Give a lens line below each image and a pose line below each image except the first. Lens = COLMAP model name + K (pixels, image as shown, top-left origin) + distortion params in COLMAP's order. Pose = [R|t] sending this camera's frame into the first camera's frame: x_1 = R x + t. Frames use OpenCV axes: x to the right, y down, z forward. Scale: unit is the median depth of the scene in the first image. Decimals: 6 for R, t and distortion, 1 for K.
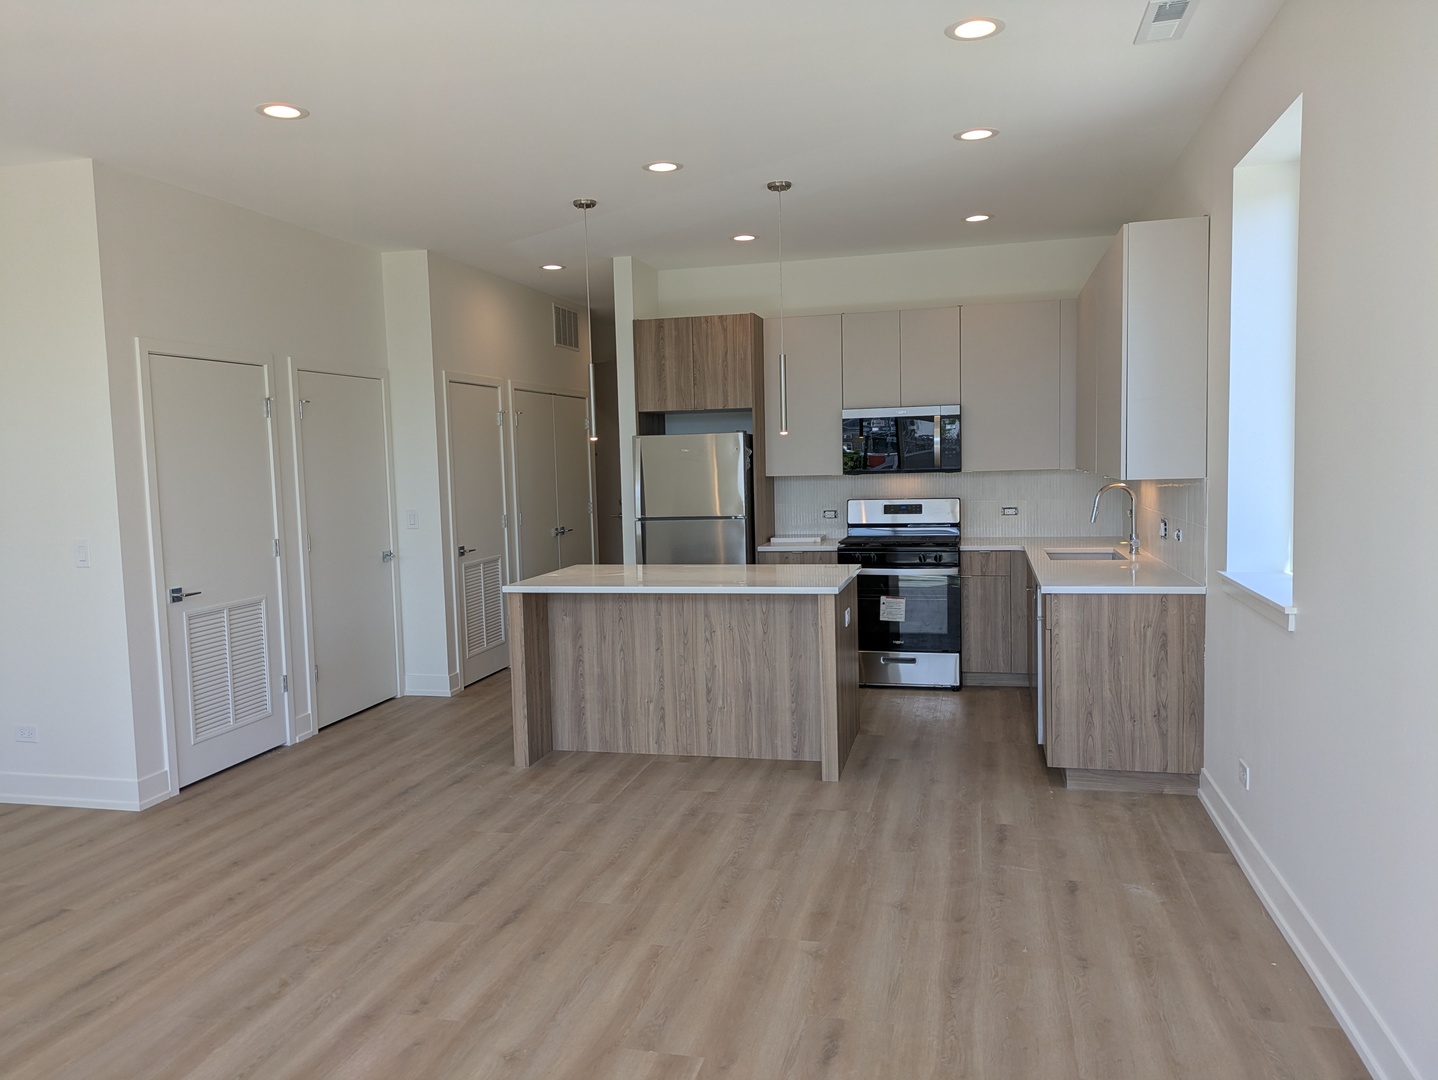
lens RADIAL K [[1067.3, 0, 716.8], [0, 1067.3, 535.8], [0, 0, 1]] dist [0.041854, -0.029969]
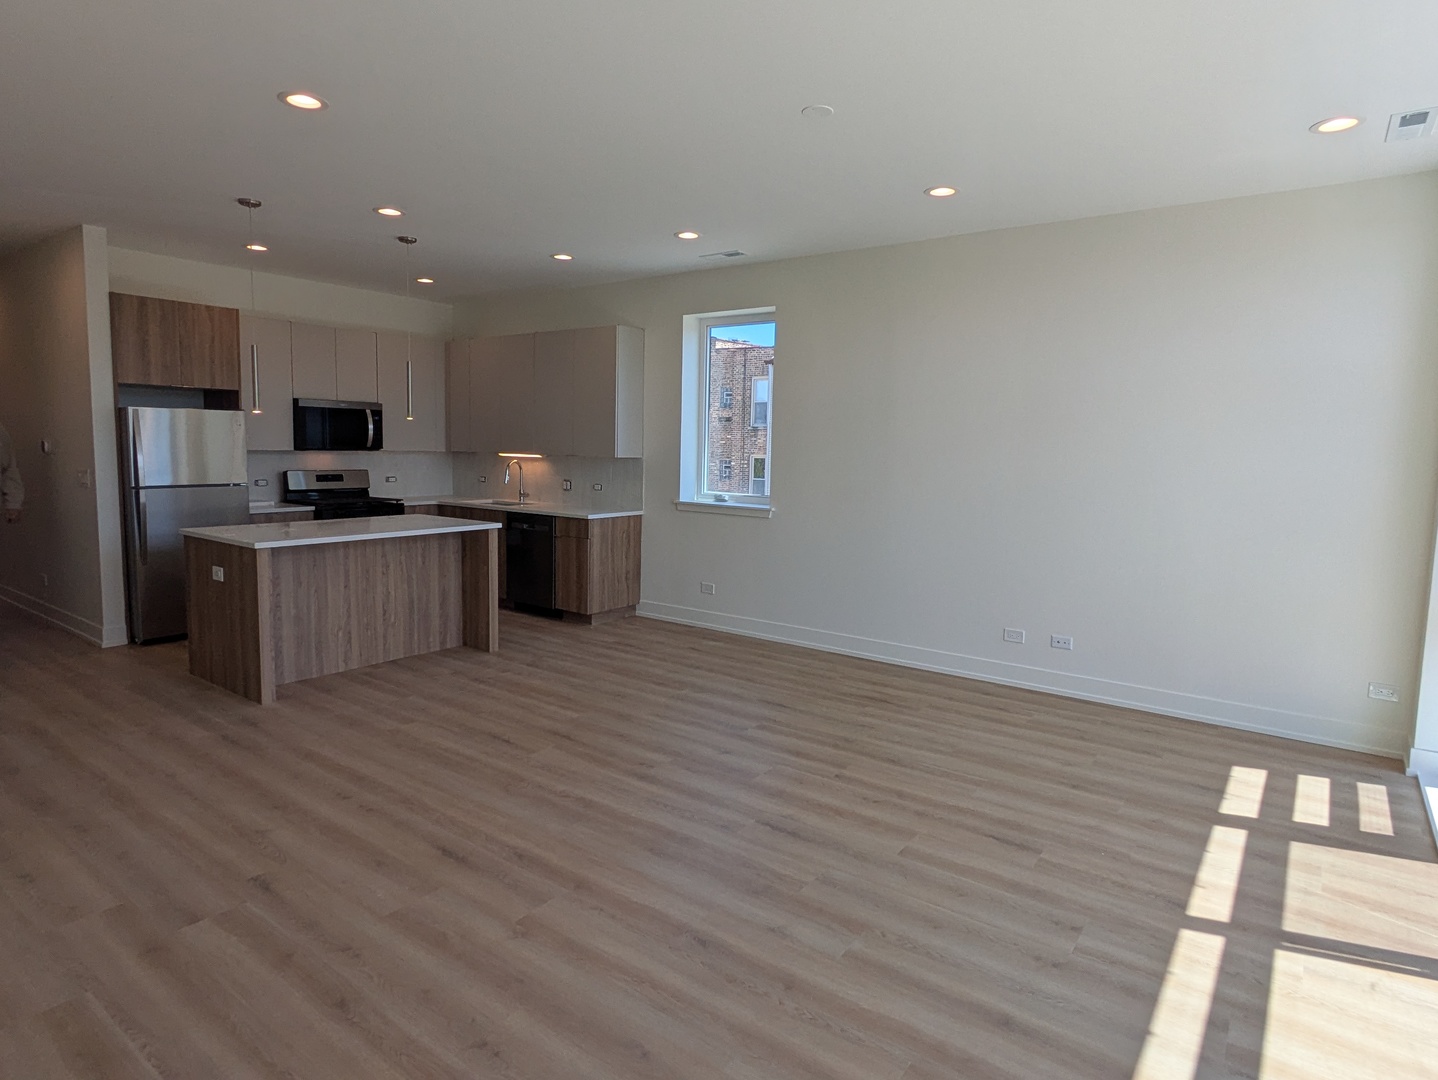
lens RADIAL K [[820.2, 0, 721.8], [0, 820.2, 529.4], [0, 0, 1]] dist [-0.005717, -0.000862]
pose [[0.381294, -0.061539, 0.922403, -0.841756], [0.040045, 0.997945, 0.050026, 0.010674], [-0.923586, 0.017863, 0.382975, 0.248646]]
